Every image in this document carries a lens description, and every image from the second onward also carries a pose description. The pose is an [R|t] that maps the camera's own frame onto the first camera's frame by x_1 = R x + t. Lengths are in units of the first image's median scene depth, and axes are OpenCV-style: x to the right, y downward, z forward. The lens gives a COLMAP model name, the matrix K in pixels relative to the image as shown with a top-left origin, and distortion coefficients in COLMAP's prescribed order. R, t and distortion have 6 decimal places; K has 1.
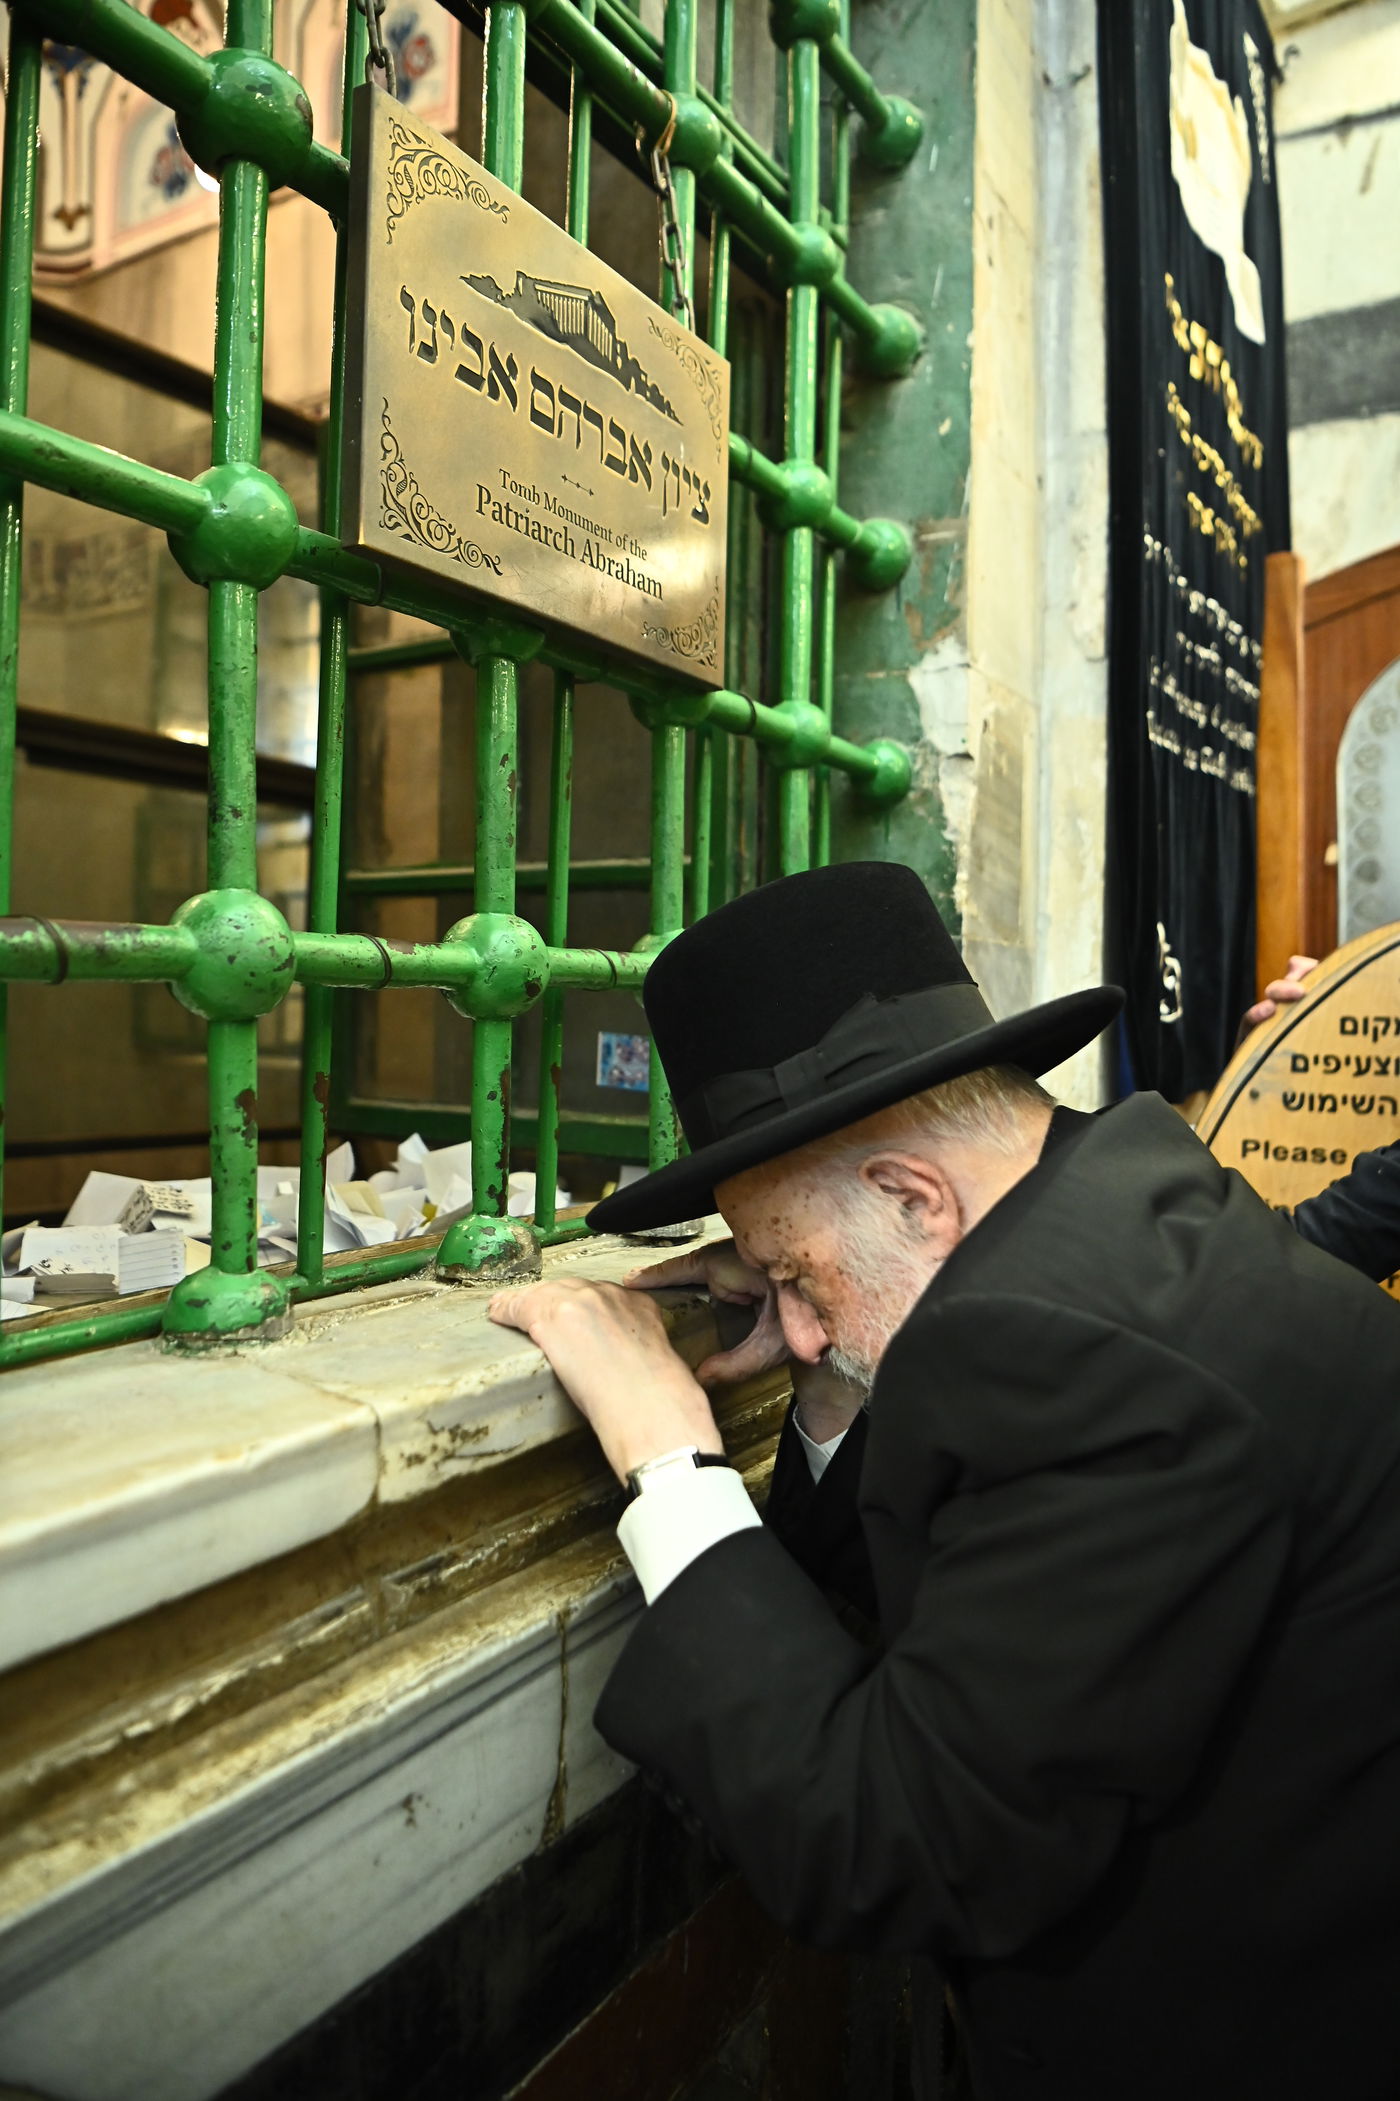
lens RADIAL K [[1425.2, 0, 708.4], [0, 1425.2, 1049.6], [0, 0, 1]] dist [-0.082064, 0.019508]
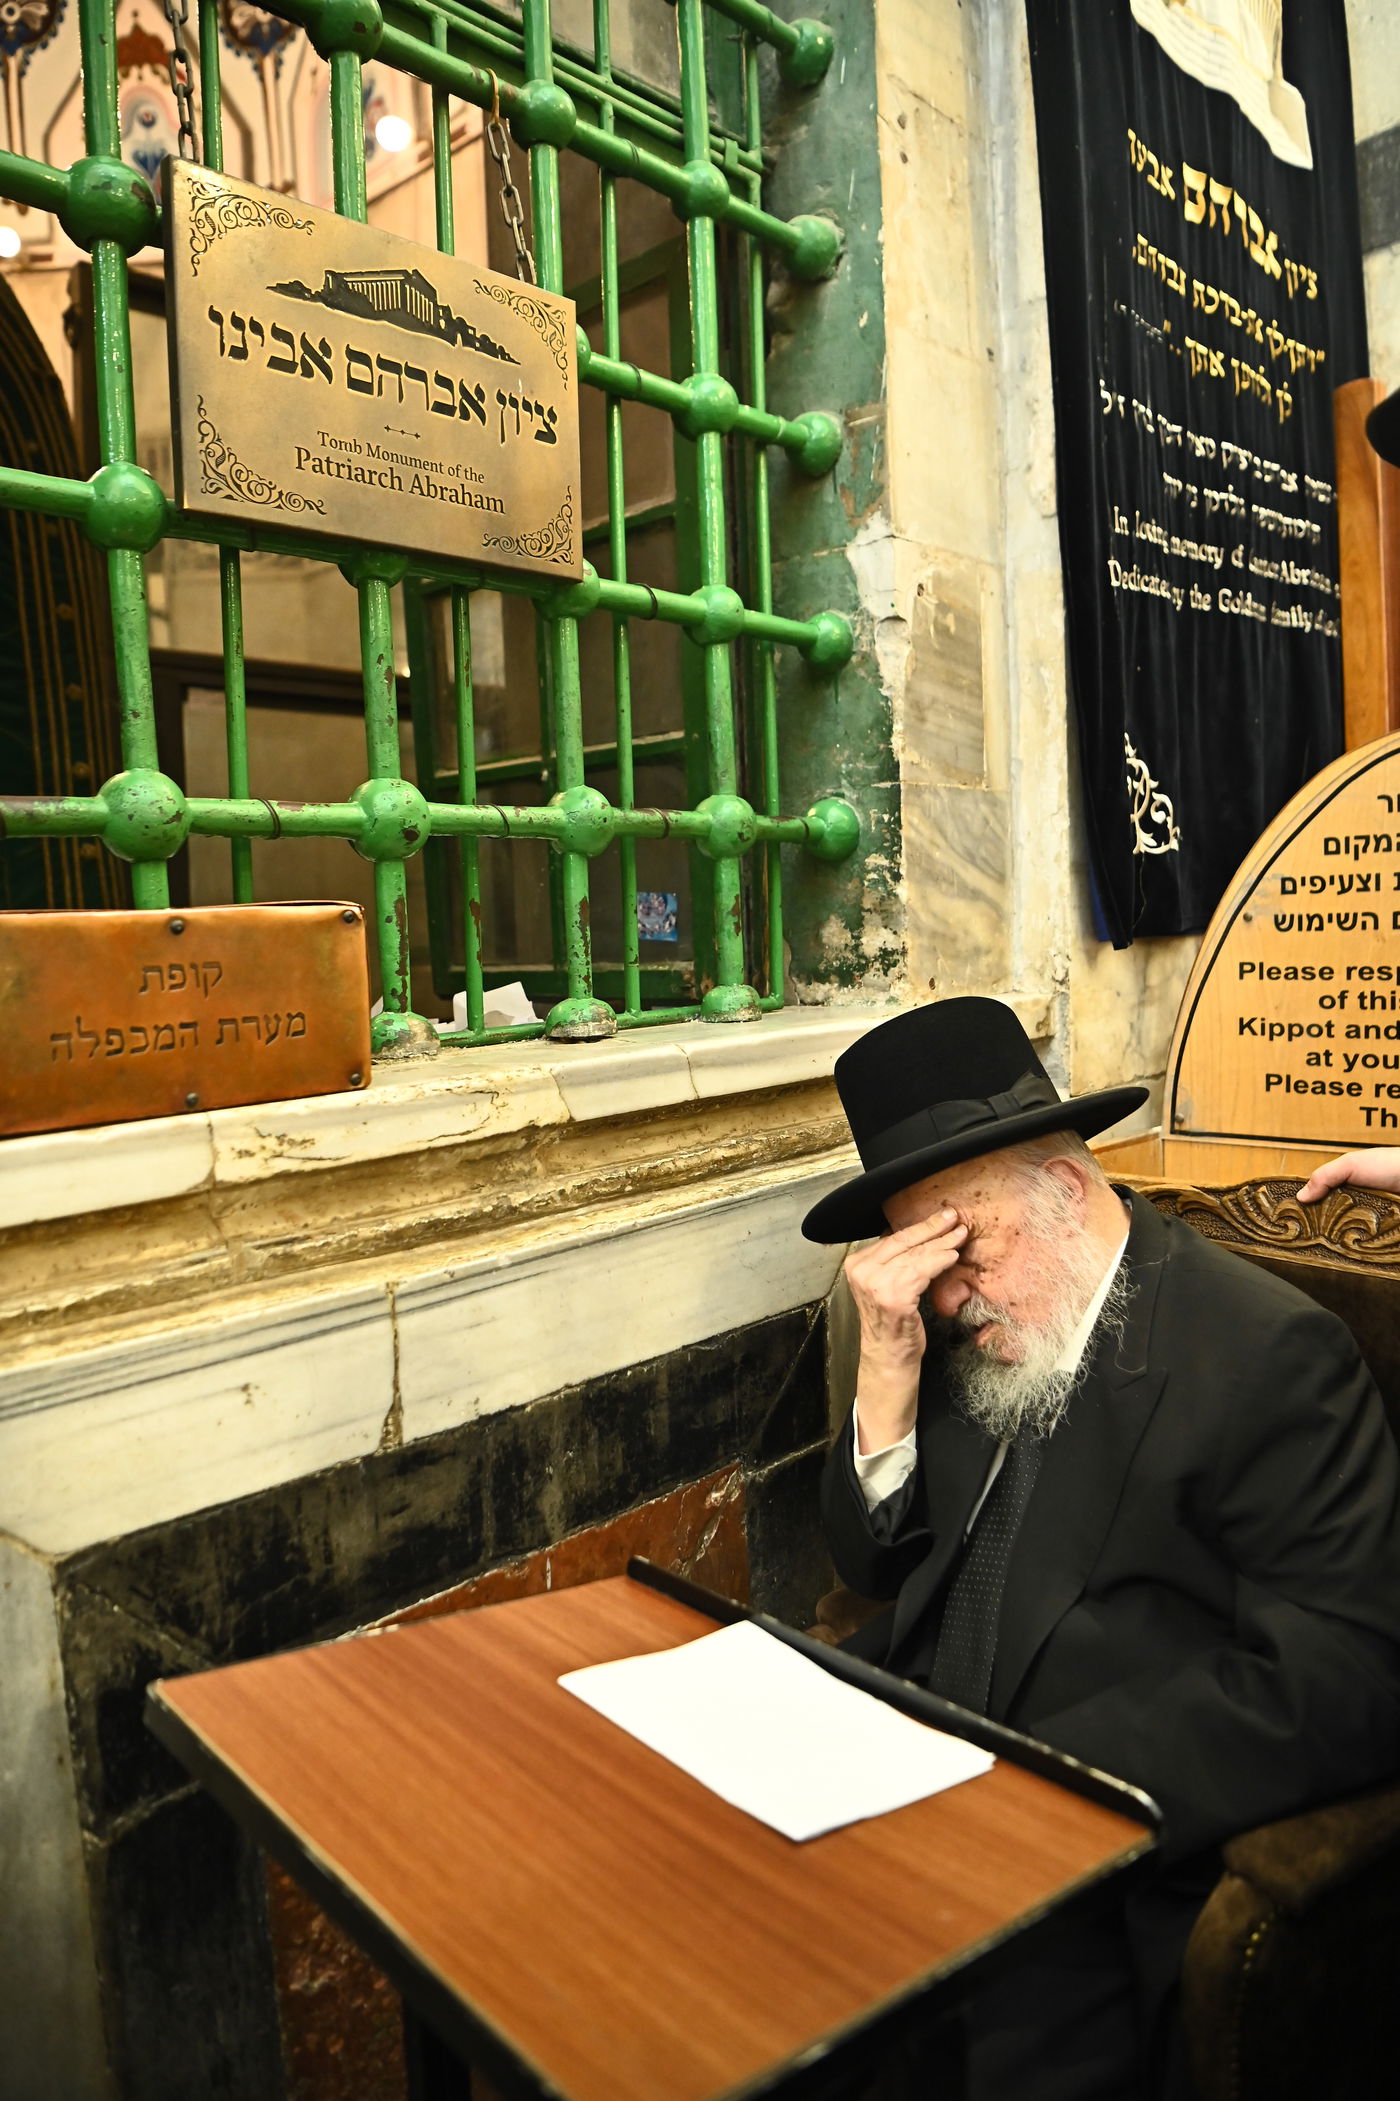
lens RADIAL K [[1432.7, 0, 707.3], [0, 1432.7, 1048.4], [0, 0, 1]] dist [-0.082506, 0.023722]
pose [[0.976345, -0.036544, -0.213107, 0.261923], [0.049881, 0.997096, 0.057544, 0.057648], [0.210386, -0.066812, 0.975333, -0.141336]]
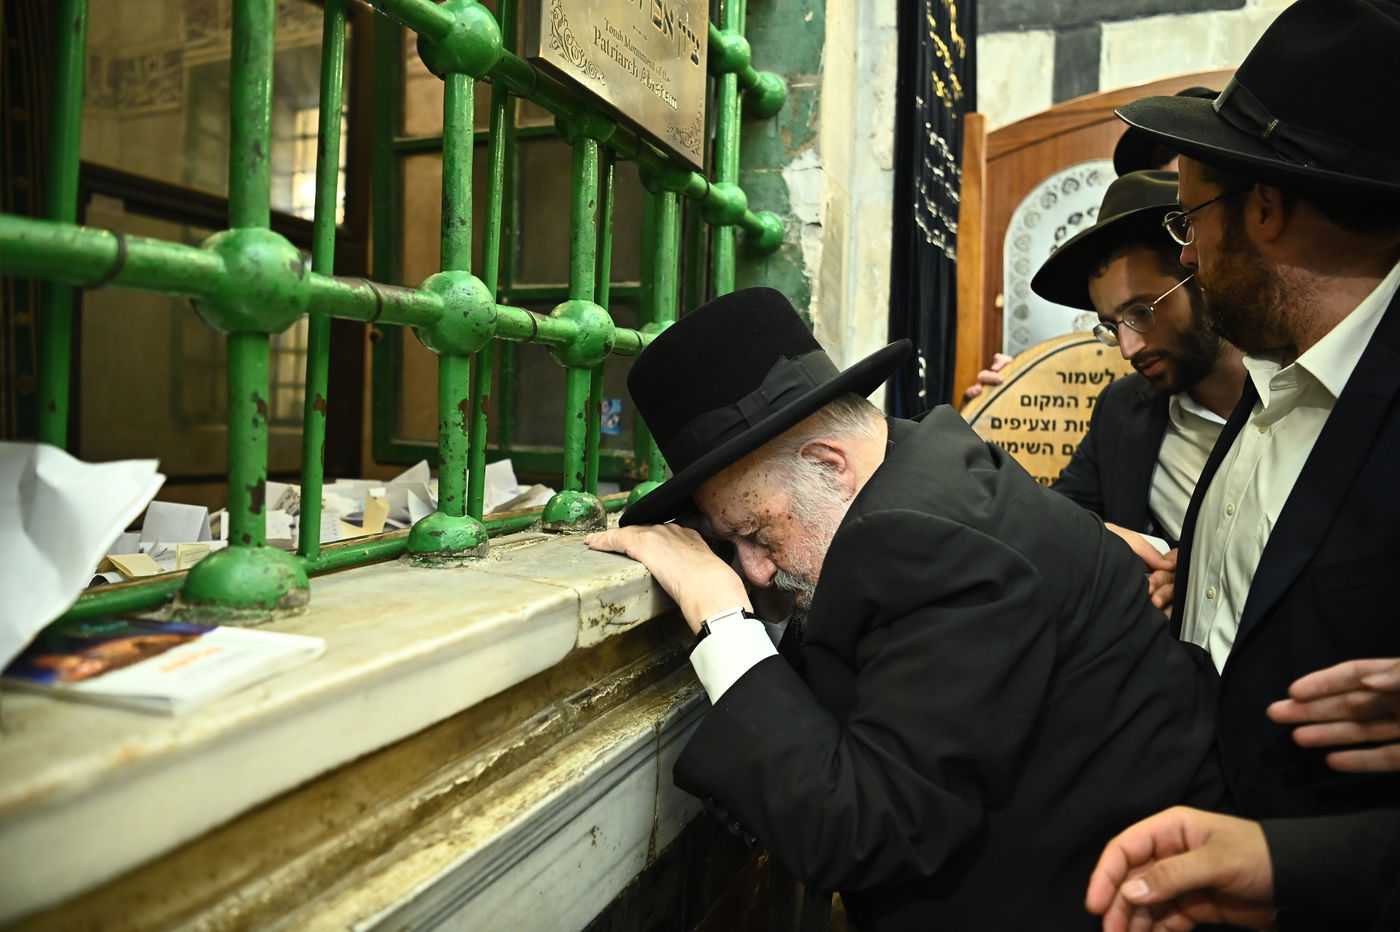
lens RADIAL K [[949.7, 0, 692.7], [0, 949.7, 462.7], [0, 0, 1]] dist [-0.082064, 0.019508]
pose [[0.987367, 0.007372, 0.158280, -0.125640], [-0.012121, 0.999504, 0.029060, 0.033902], [-0.157987, -0.030611, 0.986967, -0.042543]]
